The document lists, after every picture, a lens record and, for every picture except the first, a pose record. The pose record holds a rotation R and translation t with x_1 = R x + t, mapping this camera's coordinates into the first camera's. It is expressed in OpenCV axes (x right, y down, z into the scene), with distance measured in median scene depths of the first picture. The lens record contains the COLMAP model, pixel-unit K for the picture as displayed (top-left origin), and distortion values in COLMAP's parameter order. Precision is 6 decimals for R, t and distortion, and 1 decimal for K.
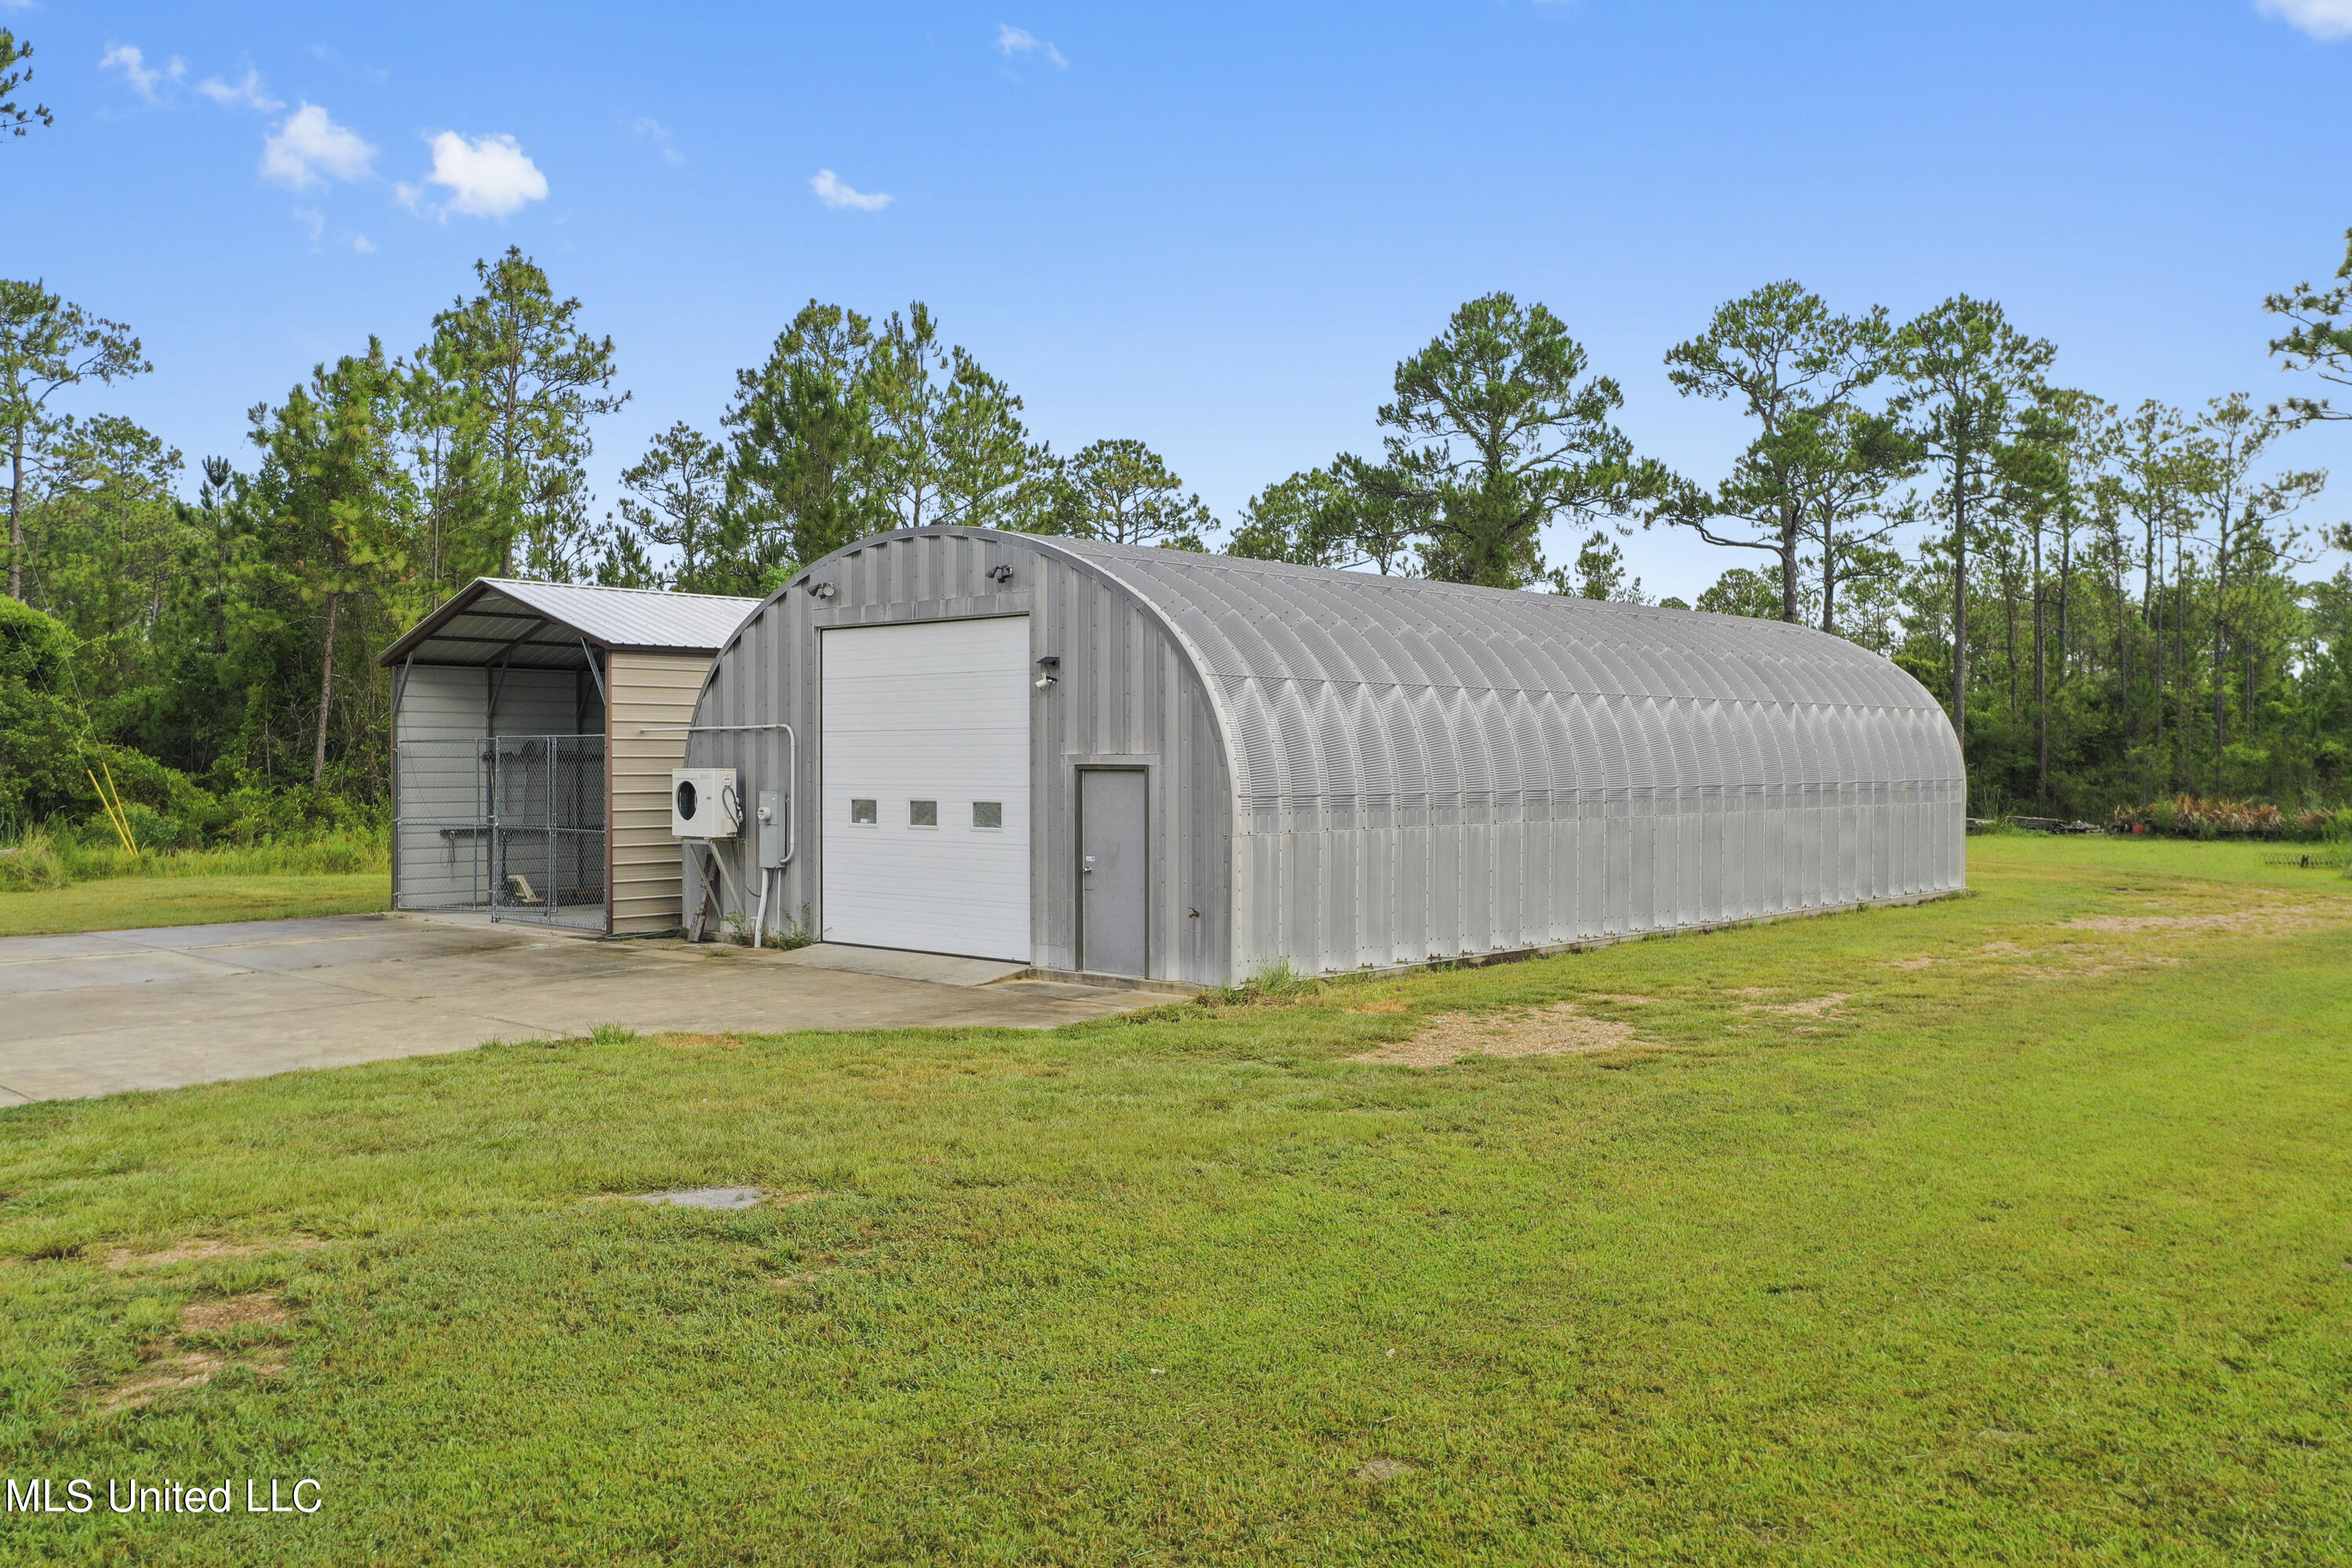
lens RADIAL K [[1903.5, 0, 1176.0], [0, 1903.5, 784.0], [0, 0, 1]] dist [-0.000944, -0.004282]
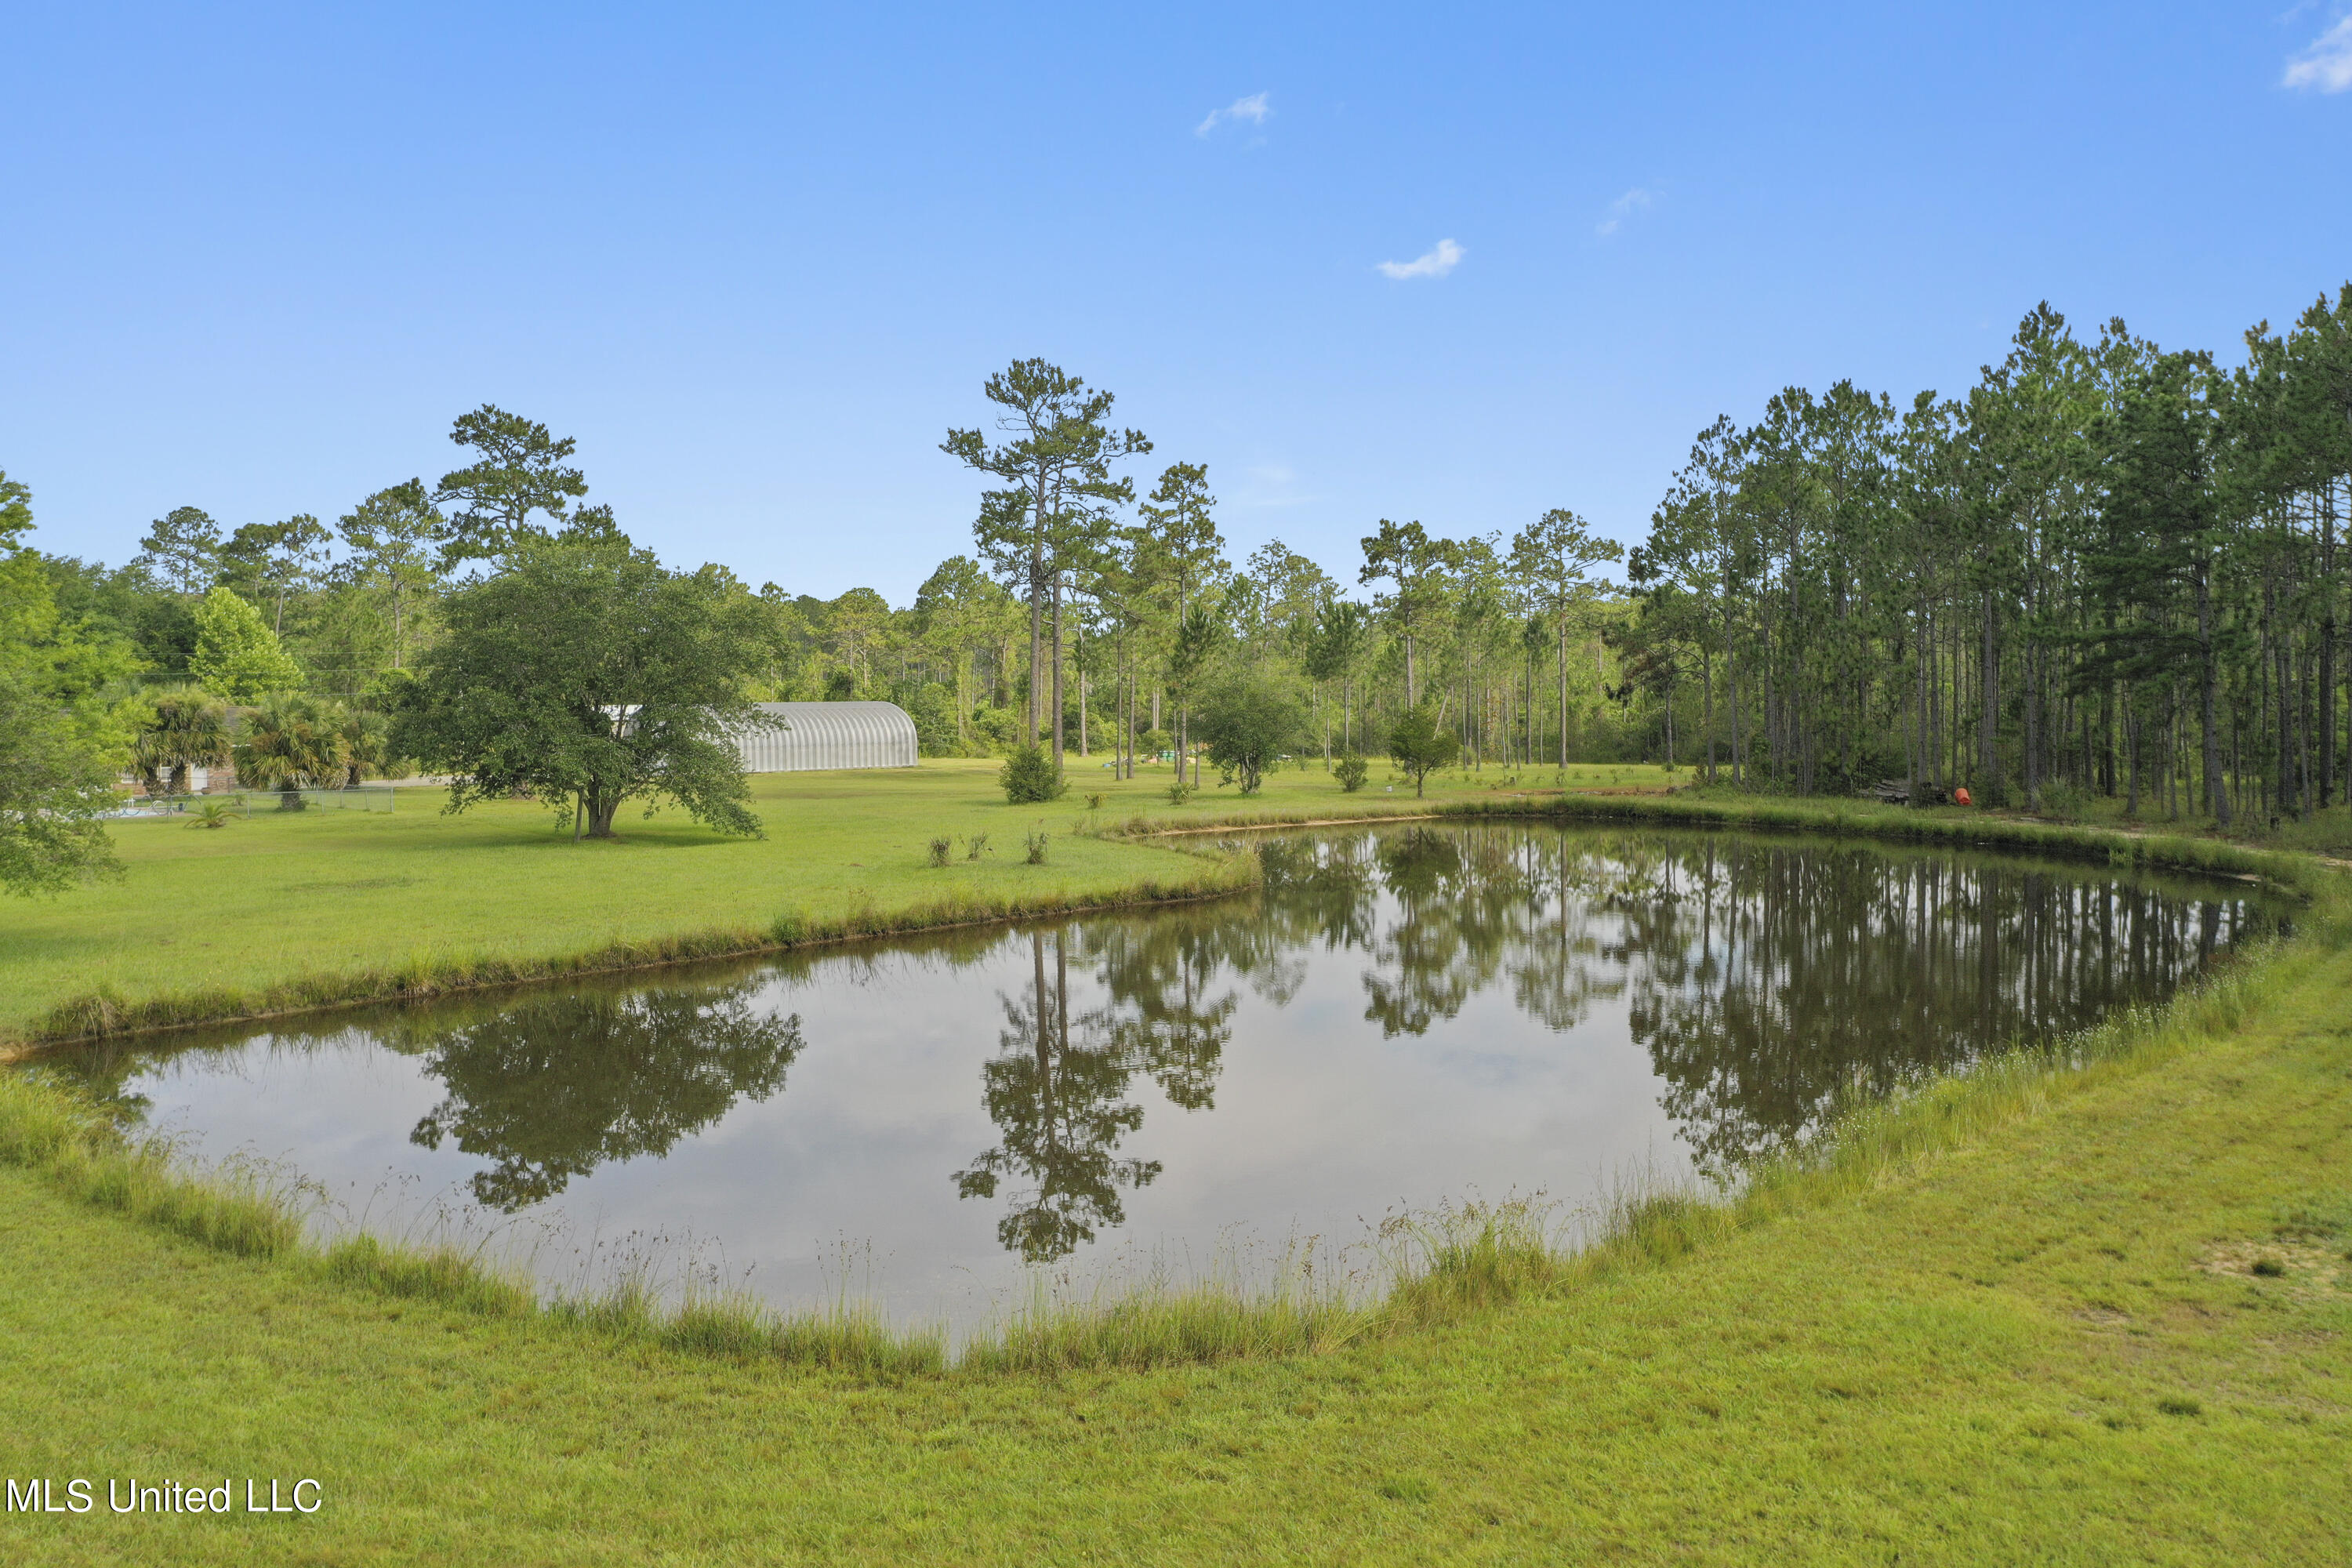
lens RADIAL K [[1856.3, 0, 1180.6], [0, 1856.3, 755.3], [0, 0, 1]] dist [-0.011402, -0.002971]
pose [[0.998858, -0.010183, -0.046671, 1.312504], [0.010946, 0.999810, 0.016118, -0.032031], [0.046498, -0.016611, 0.998780, -3.494125]]
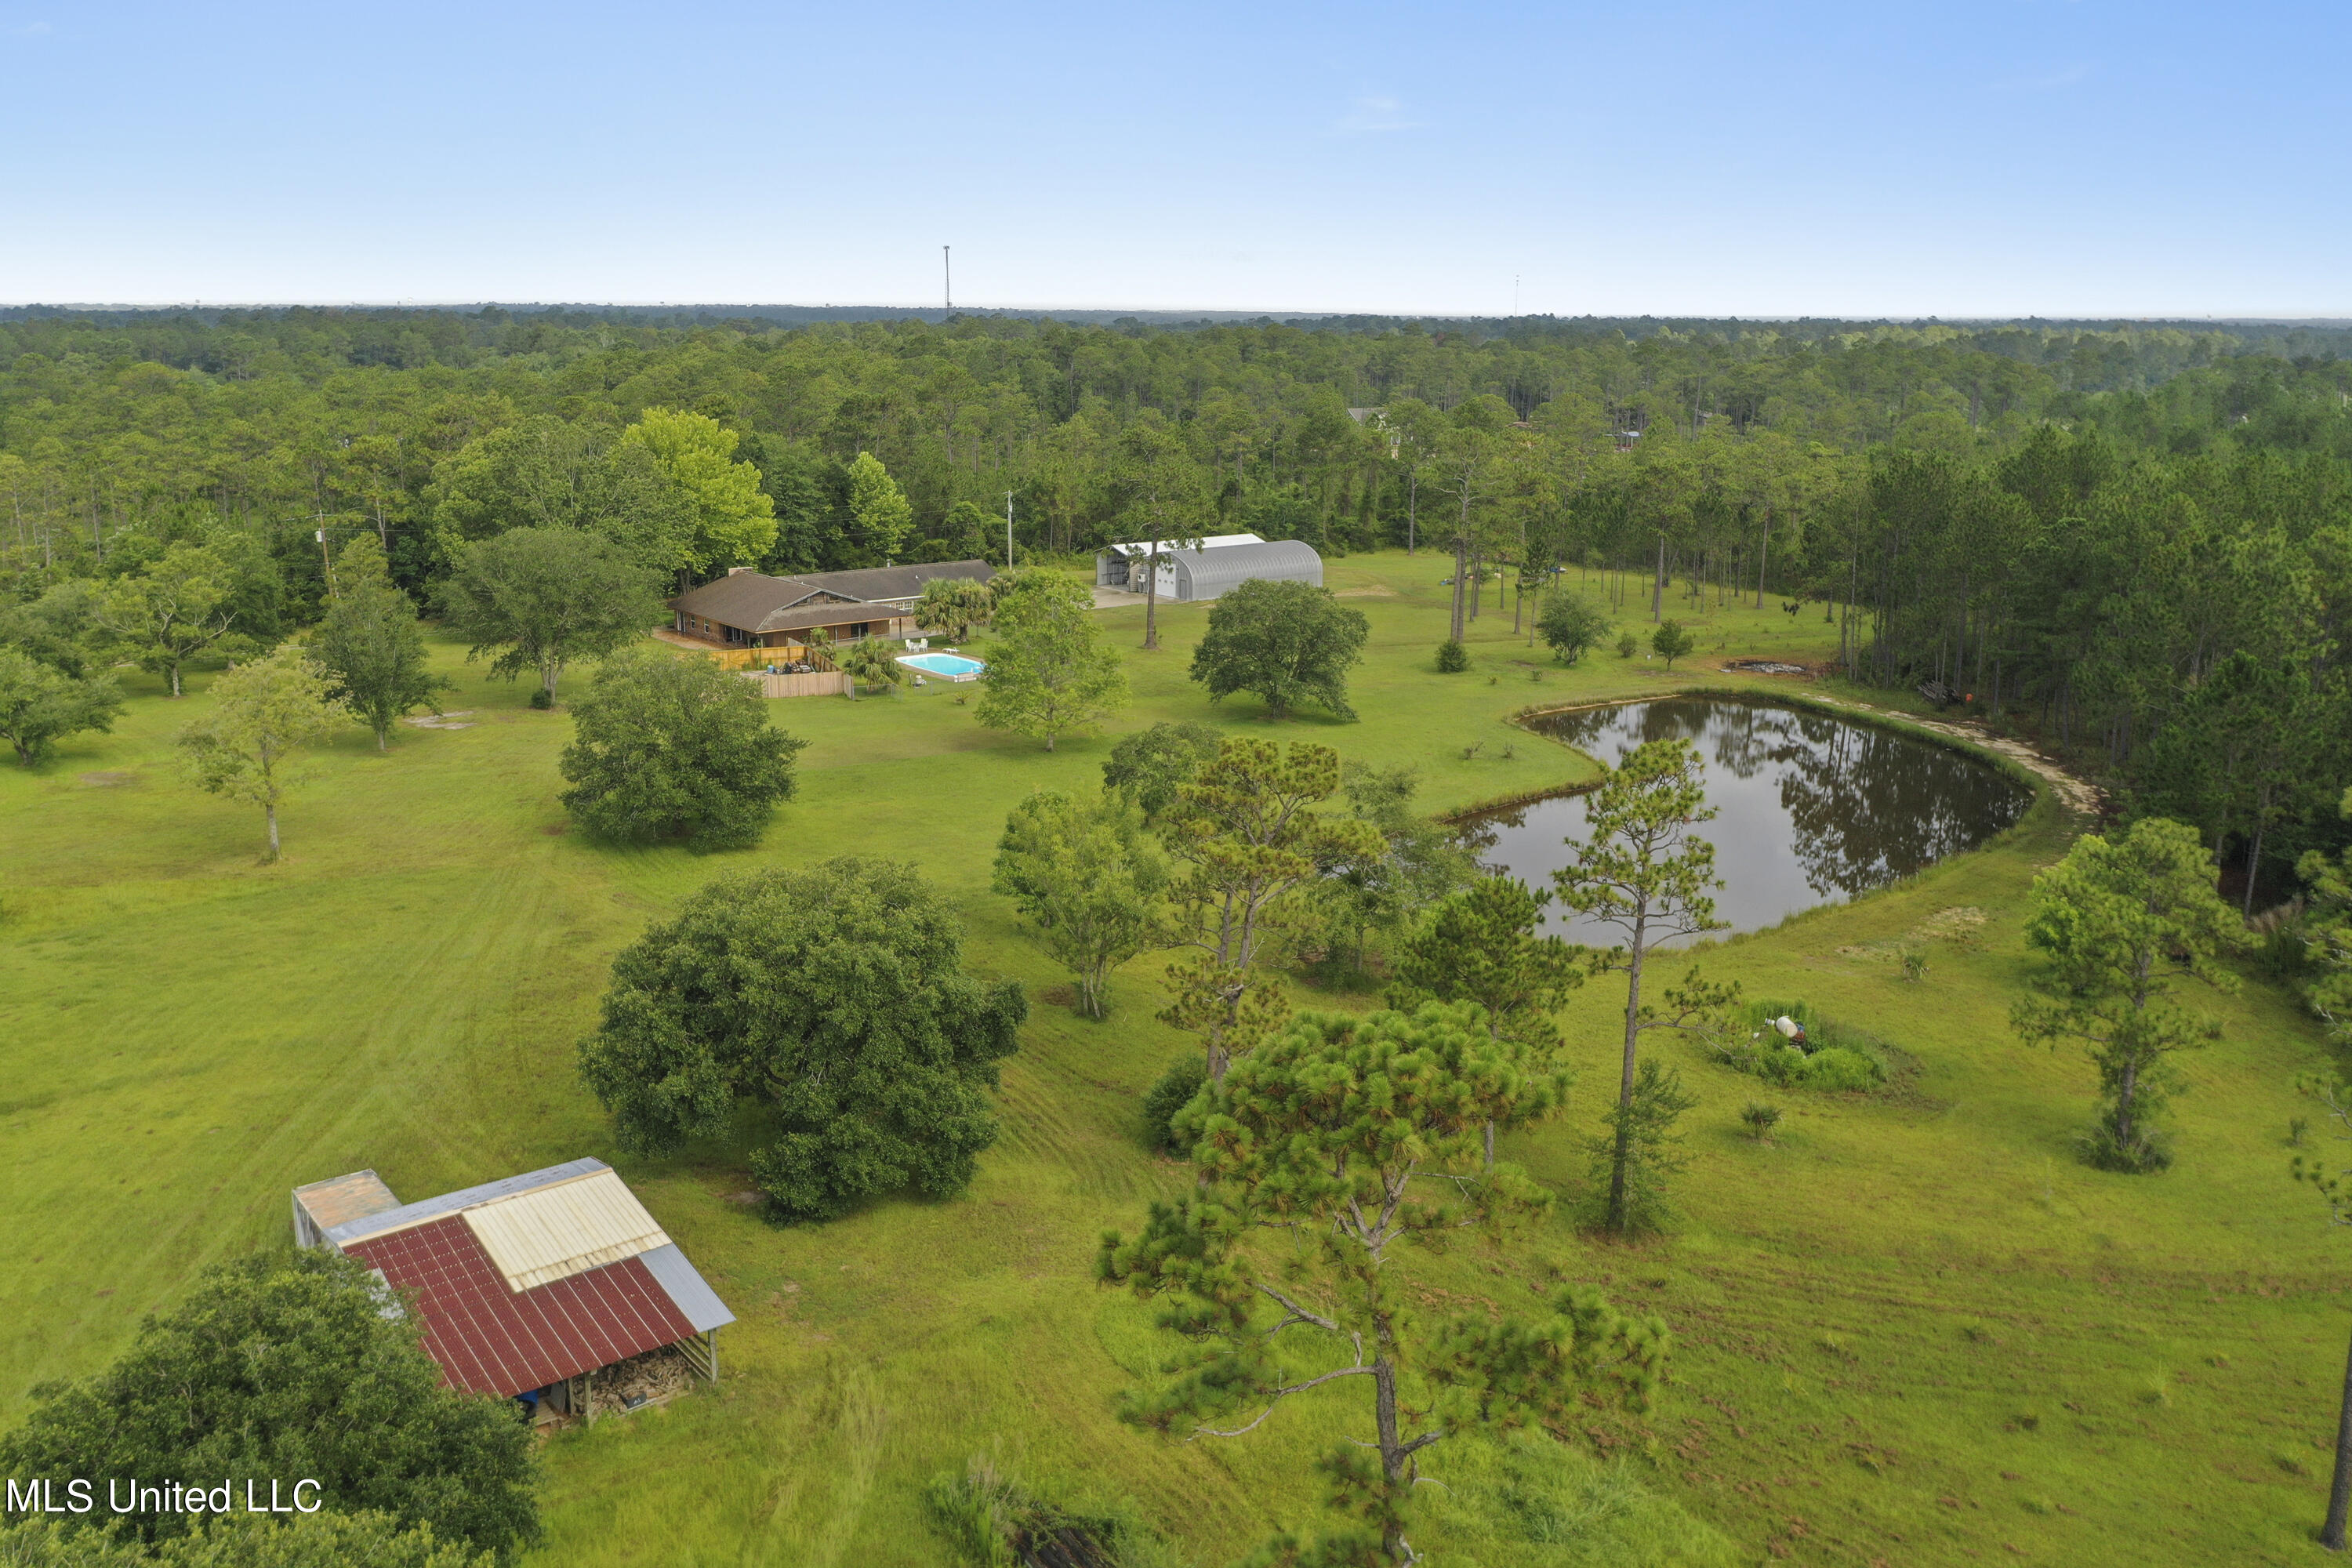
lens RADIAL K [[1903.5, 0, 1176.0], [0, 1903.5, 784.0], [0, 0, 1]] dist [-0.000944, -0.004282]
pose [[0.988820, 0.042322, -0.142985, 0.951467], [-0.008919, 0.973947, 0.226600, -0.831195], [0.148850, -0.222792, 0.963435, -6.039356]]
